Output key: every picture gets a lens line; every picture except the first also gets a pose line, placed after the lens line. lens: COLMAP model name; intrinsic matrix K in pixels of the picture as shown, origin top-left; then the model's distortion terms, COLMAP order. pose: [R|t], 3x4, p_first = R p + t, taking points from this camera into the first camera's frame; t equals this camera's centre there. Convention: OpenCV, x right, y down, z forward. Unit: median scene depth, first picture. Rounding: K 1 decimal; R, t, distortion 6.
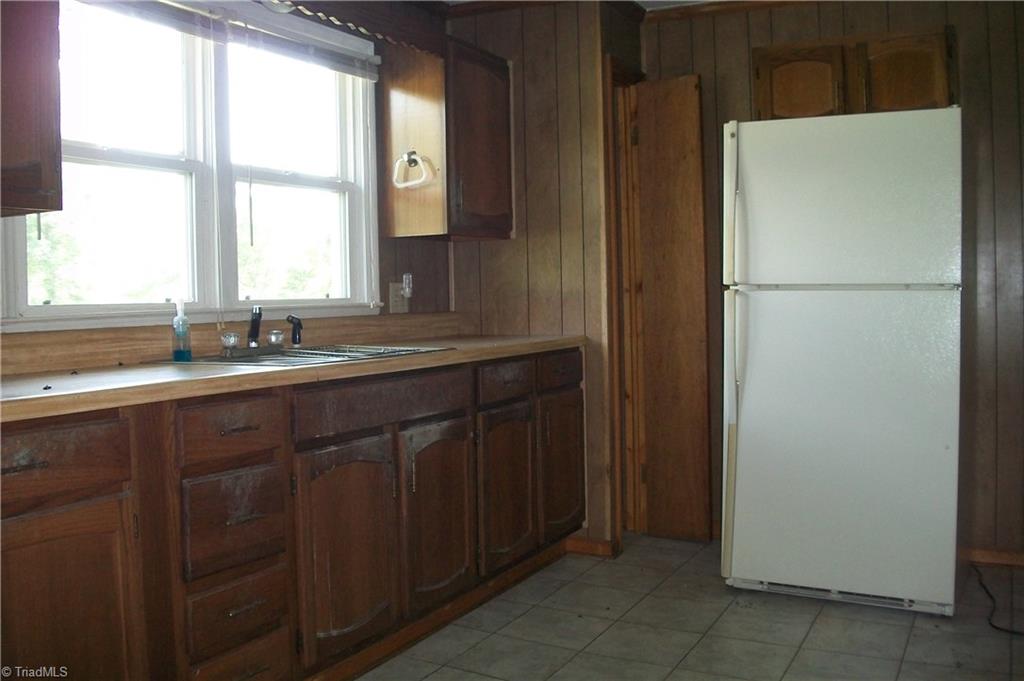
lens RADIAL K [[977.5, 0, 516.0], [0, 977.5, 334.1], [0, 0, 1]] dist [-0.140801, 0.080870]
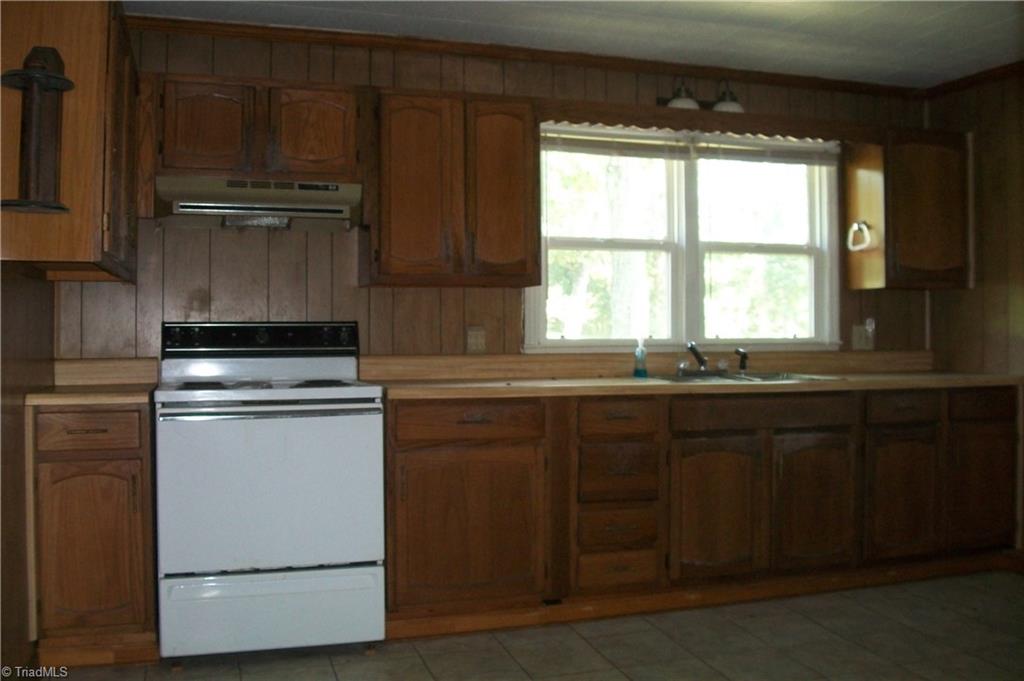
lens RADIAL K [[977.5, 0, 516.0], [0, 977.5, 334.1], [0, 0, 1]] dist [-0.140801, 0.080870]
pose [[0.710136, 0.024833, -0.703627, 0.577911], [-0.041755, 0.999104, -0.006880, -0.019645], [0.702826, 0.034265, 0.710537, -0.243641]]
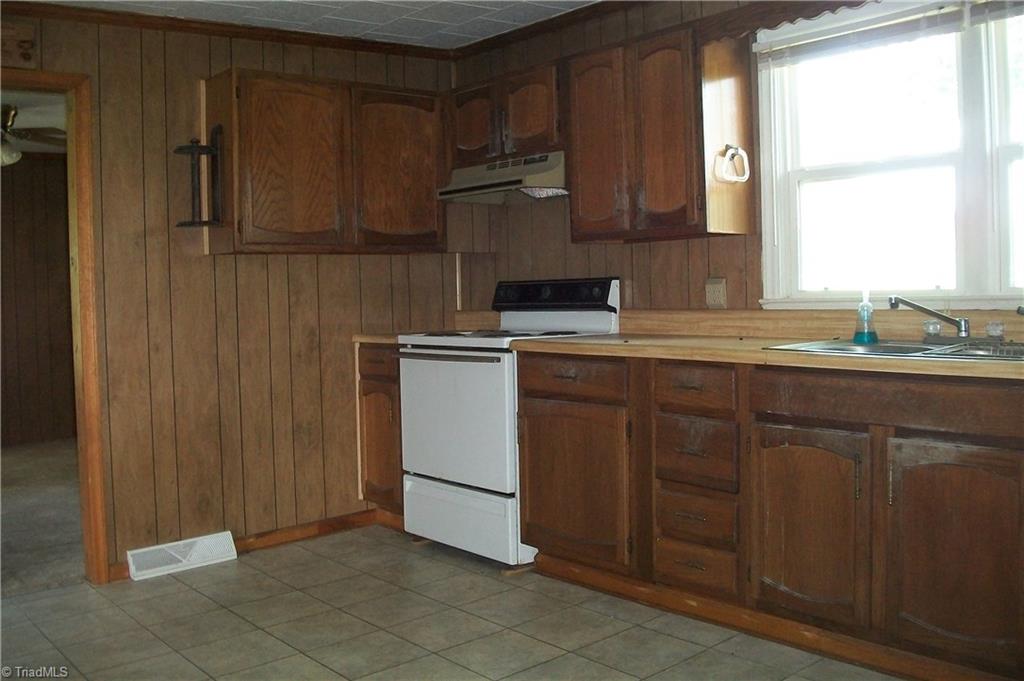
lens RADIAL K [[977.5, 0, 516.0], [0, 977.5, 334.1], [0, 0, 1]] dist [-0.140801, 0.080870]
pose [[-0.394180, 0.072515, -0.916168, 0.833770], [-0.001767, 0.996821, 0.079659, -0.068200], [0.919031, 0.033019, -0.392799, 1.005056]]
